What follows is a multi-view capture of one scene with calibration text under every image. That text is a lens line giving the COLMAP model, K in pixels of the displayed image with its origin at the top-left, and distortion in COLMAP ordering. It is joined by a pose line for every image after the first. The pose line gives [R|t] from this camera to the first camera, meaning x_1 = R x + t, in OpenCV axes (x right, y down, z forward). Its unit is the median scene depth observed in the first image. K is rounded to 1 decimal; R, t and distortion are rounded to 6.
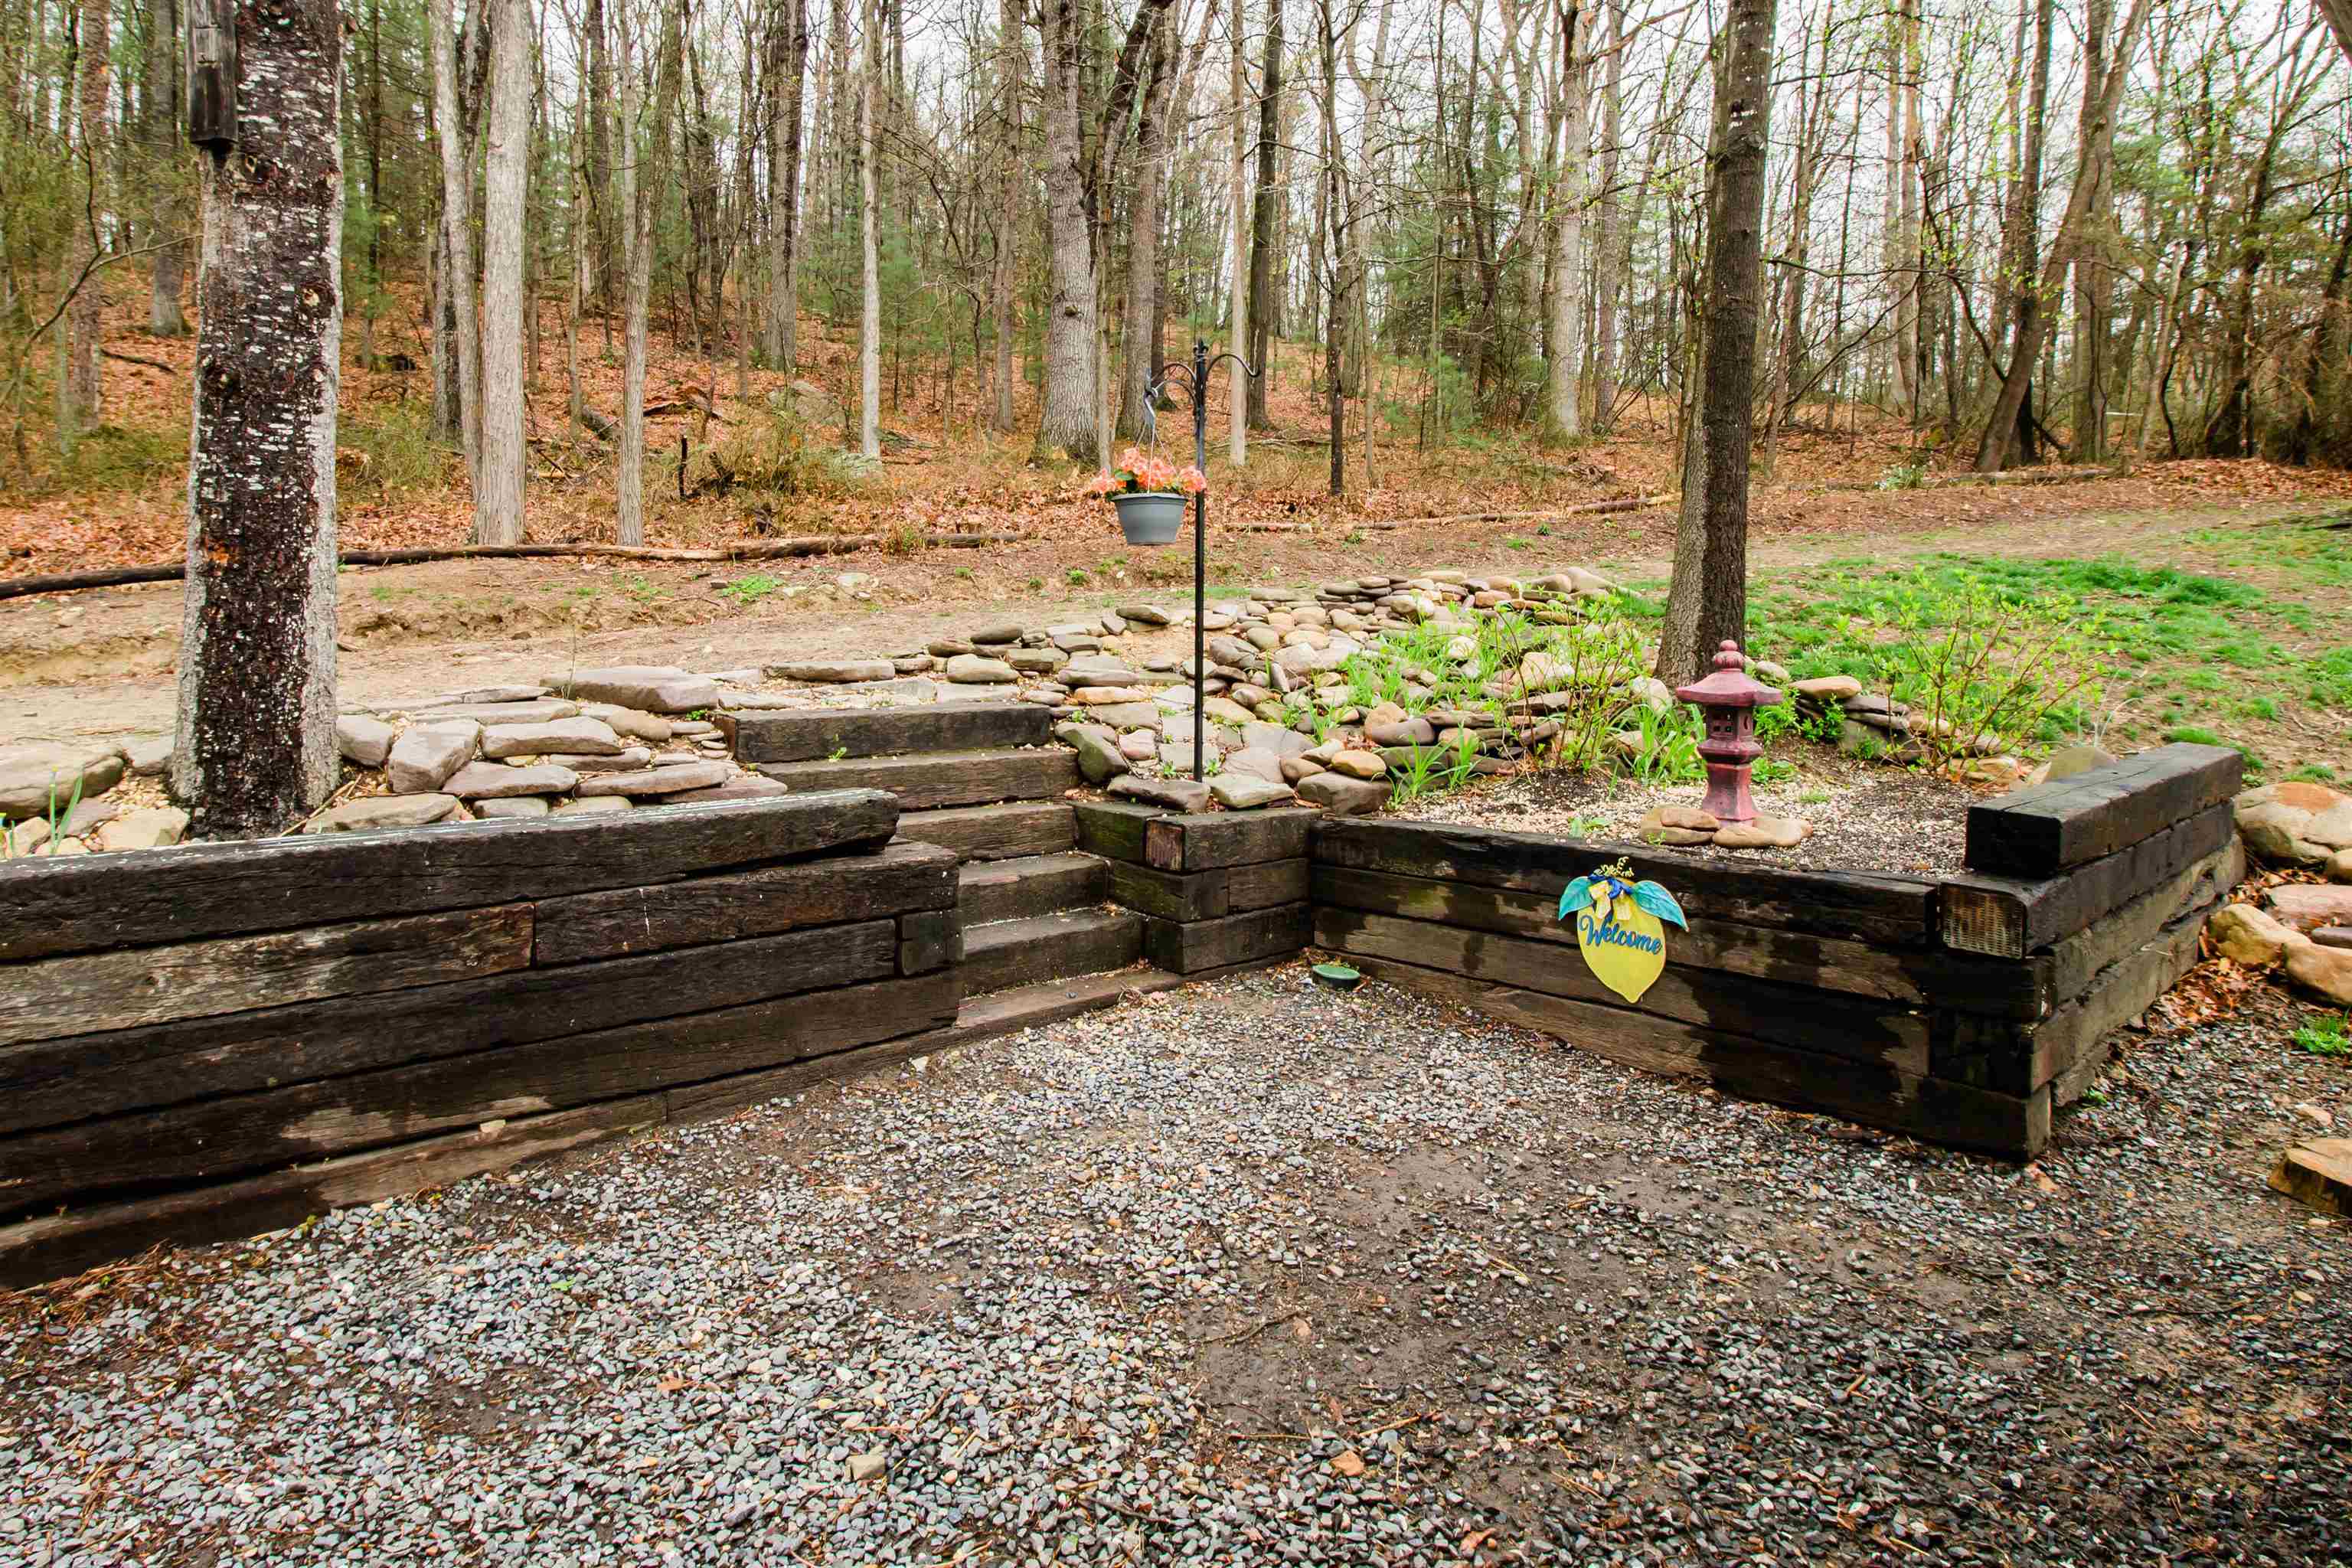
lens RADIAL K [[1350.5, 0, 1111.2], [0, 1350.5, 616.1], [0, 0, 1]] dist [0.002143, -0.015781]
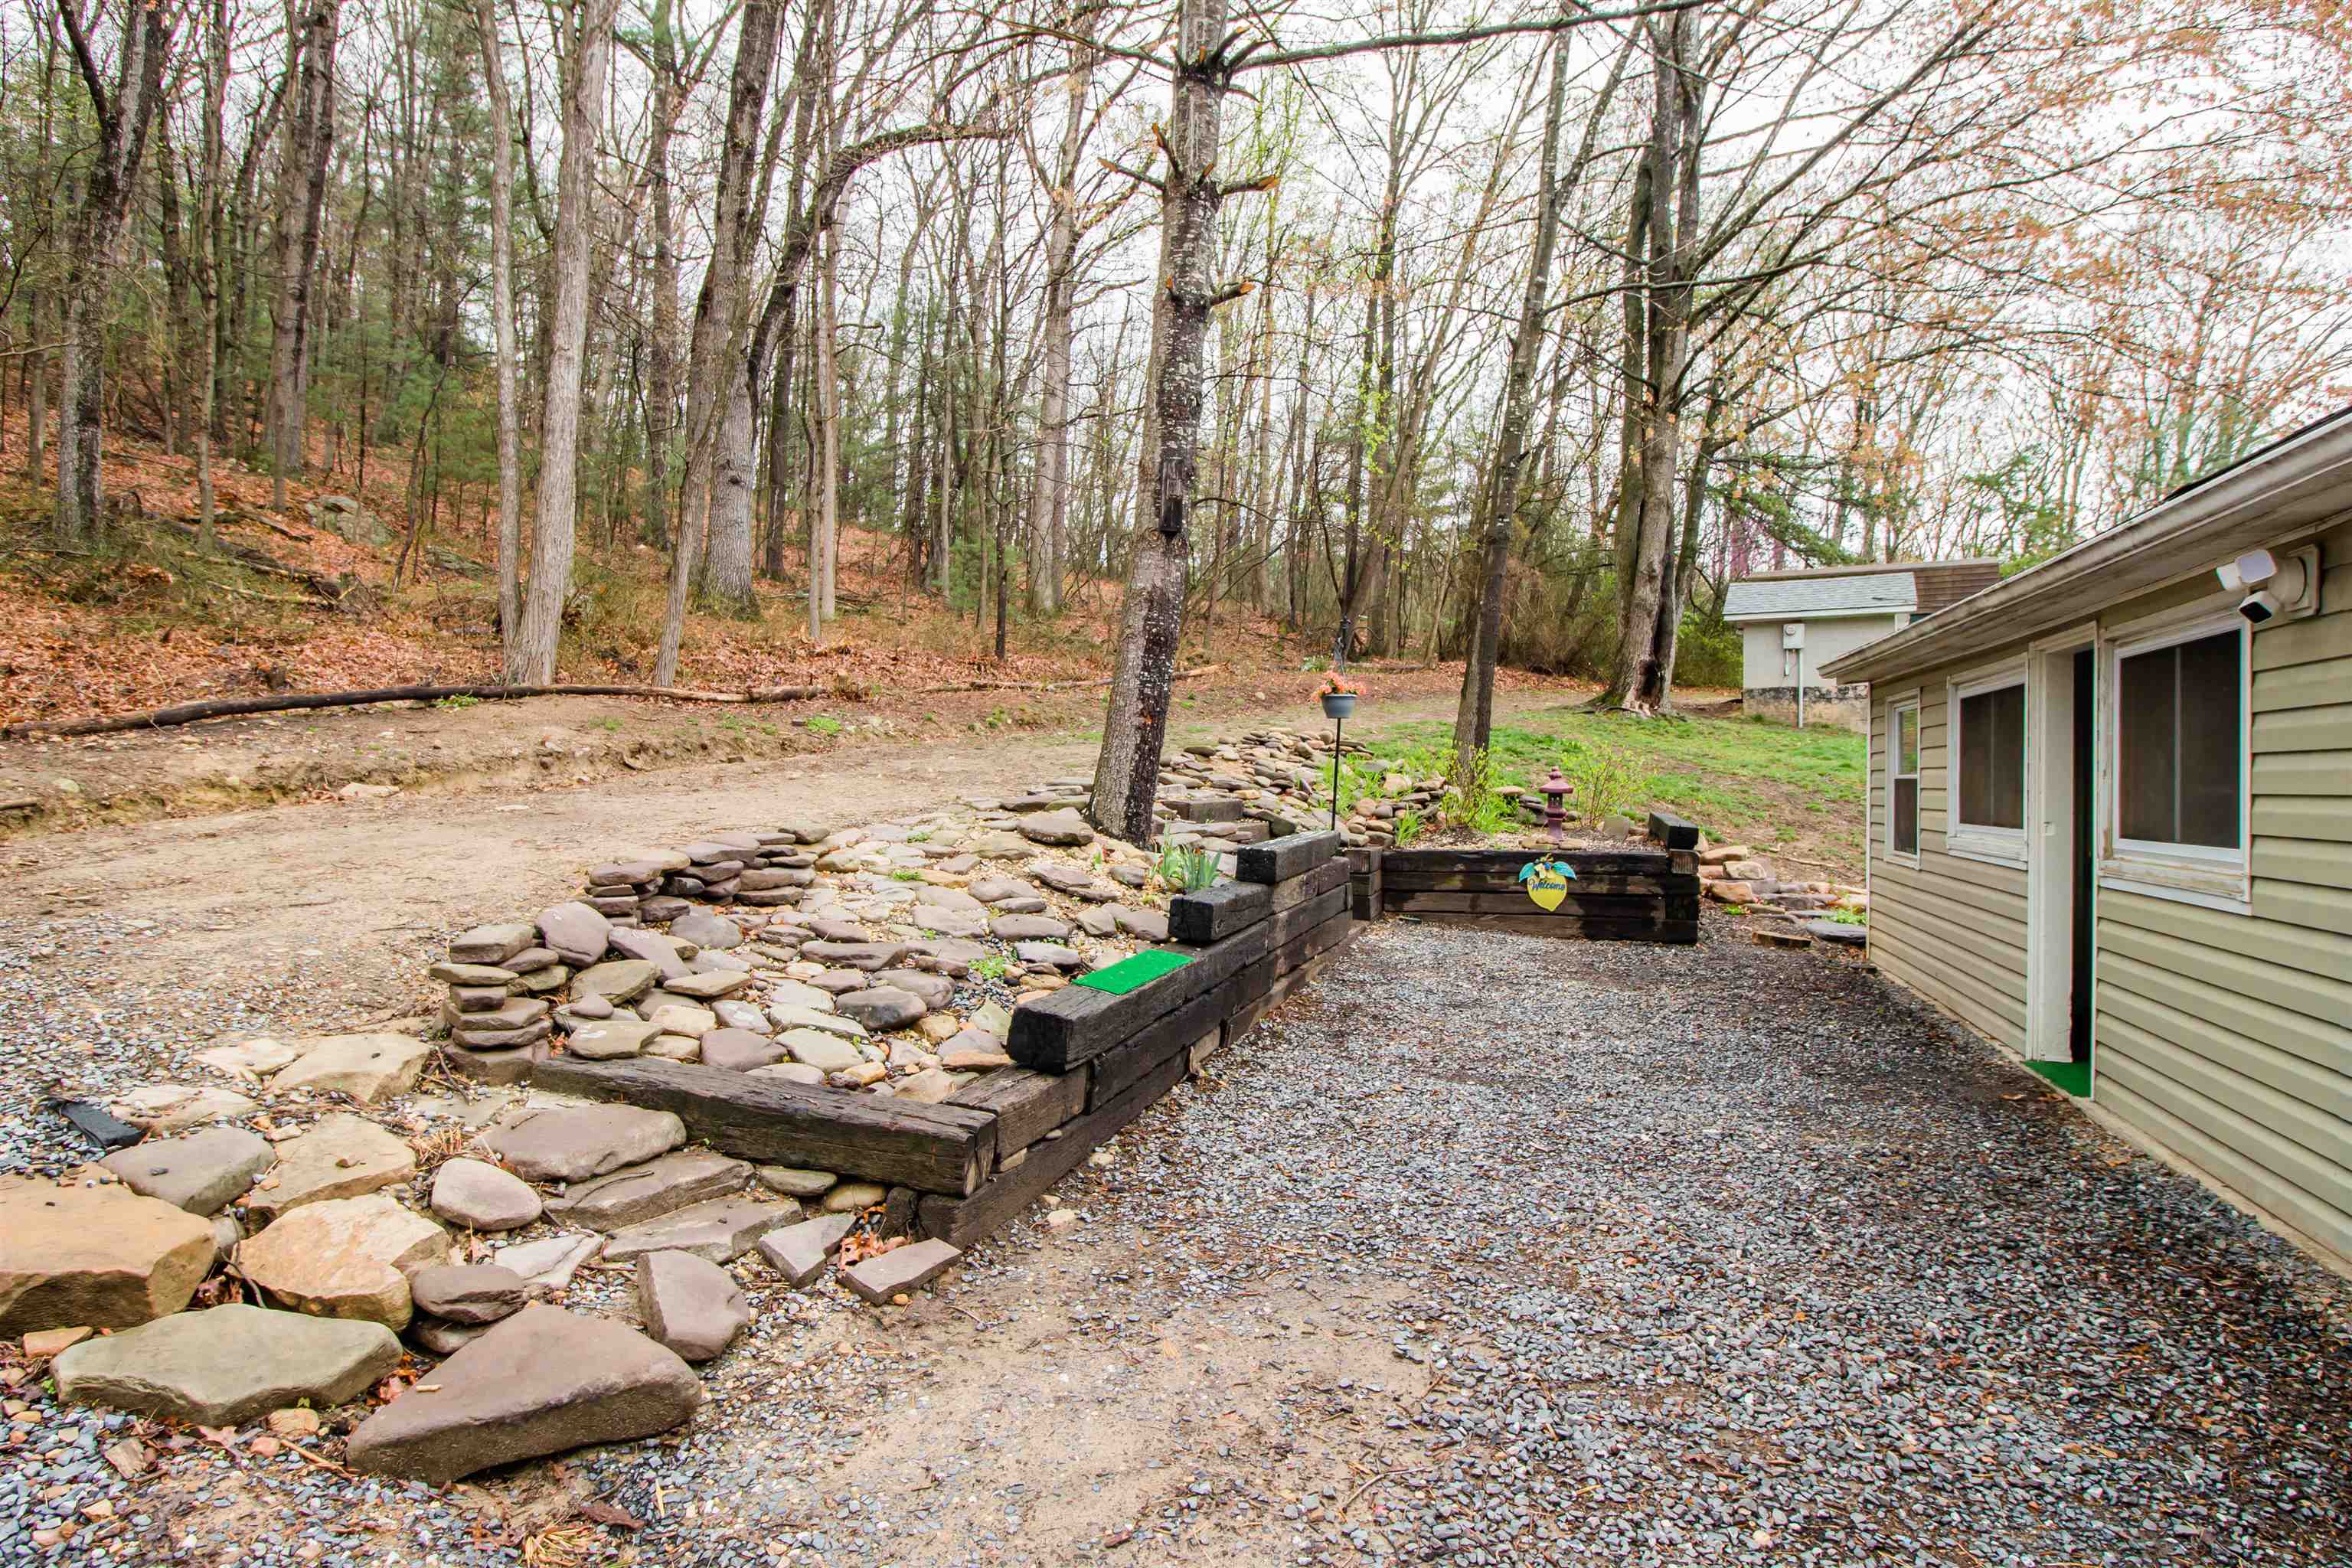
lens RADIAL K [[1322.4, 0, 1157.8], [0, 1322.4, 788.9], [0, 0, 1]] dist [-0.002476, -0.004112]
pose [[0.851165, 0.000189, 0.524898, -1.427822], [-0.015026, 0.999599, 0.024006, 0.011642], [-0.524683, -0.028320, 0.850827, -0.650268]]
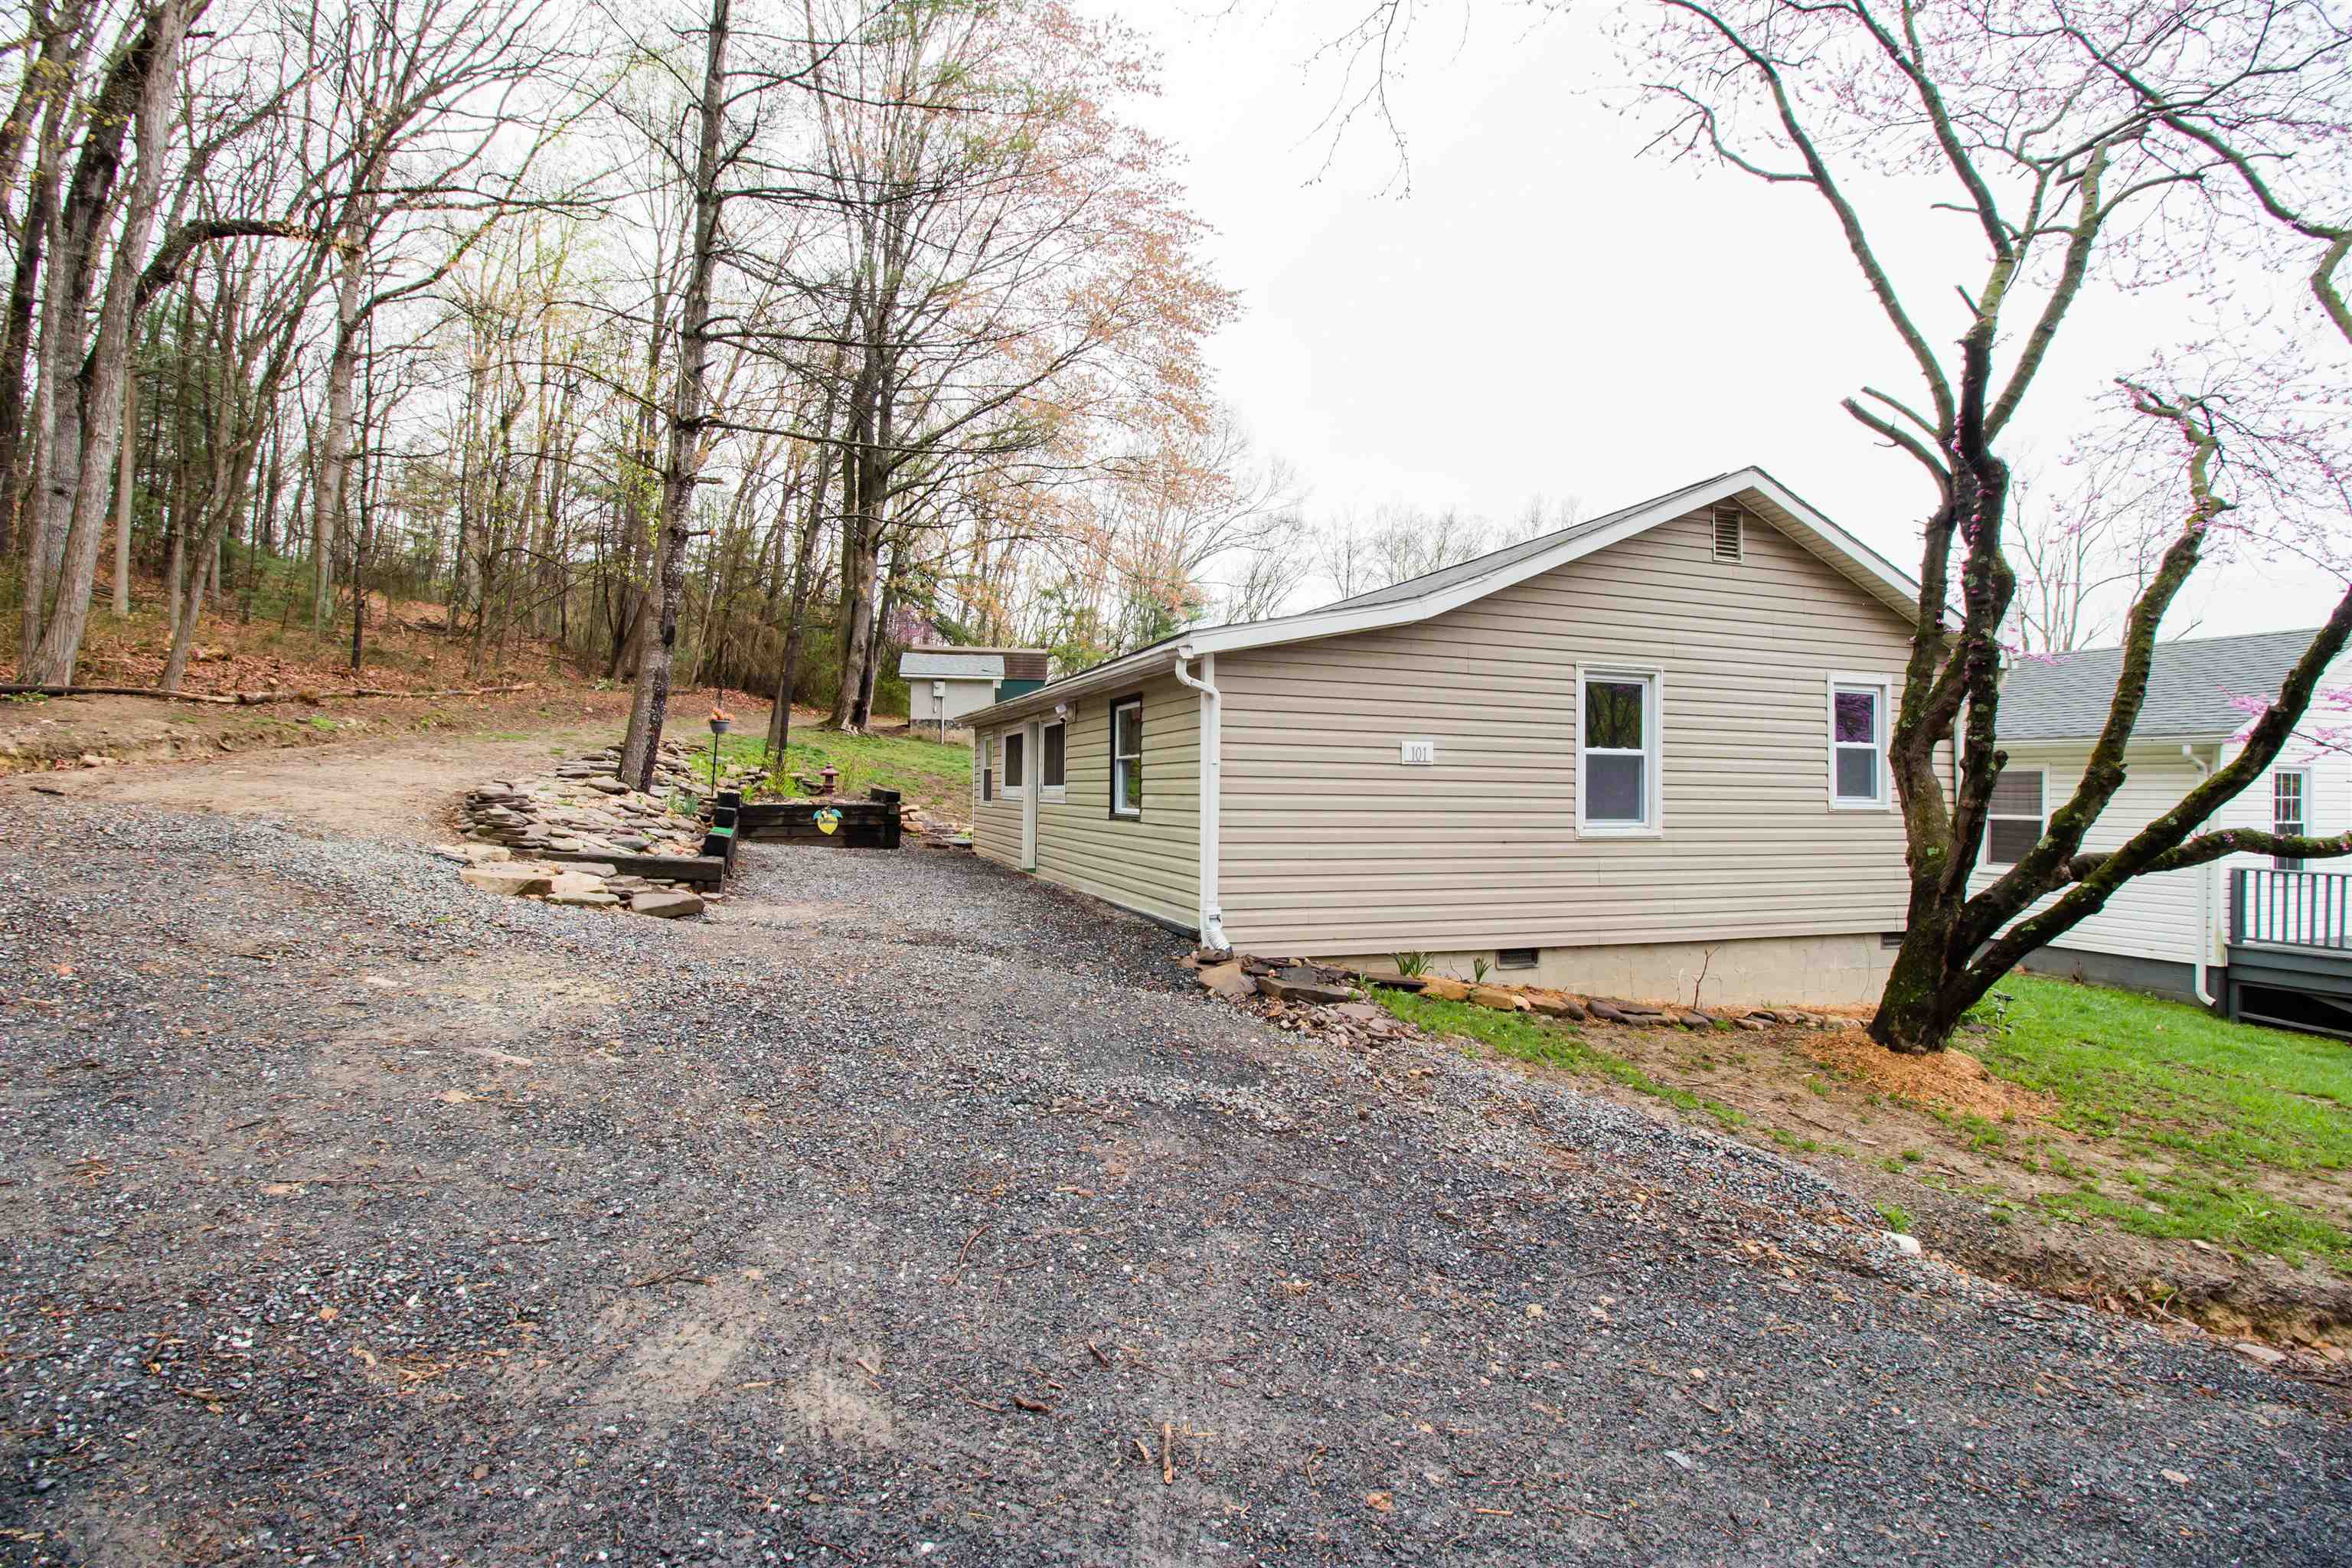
lens RADIAL K [[1097.5, 0, 1173.7], [0, 1097.5, 779.1], [0, 0, 1]] dist [-0.005063, -0.010272]
pose [[0.347076, 0.011086, 0.937771, -2.772733], [-0.031972, 0.999489, 0.000017, 0.040942], [-0.937292, -0.029988, 0.347253, -1.477163]]
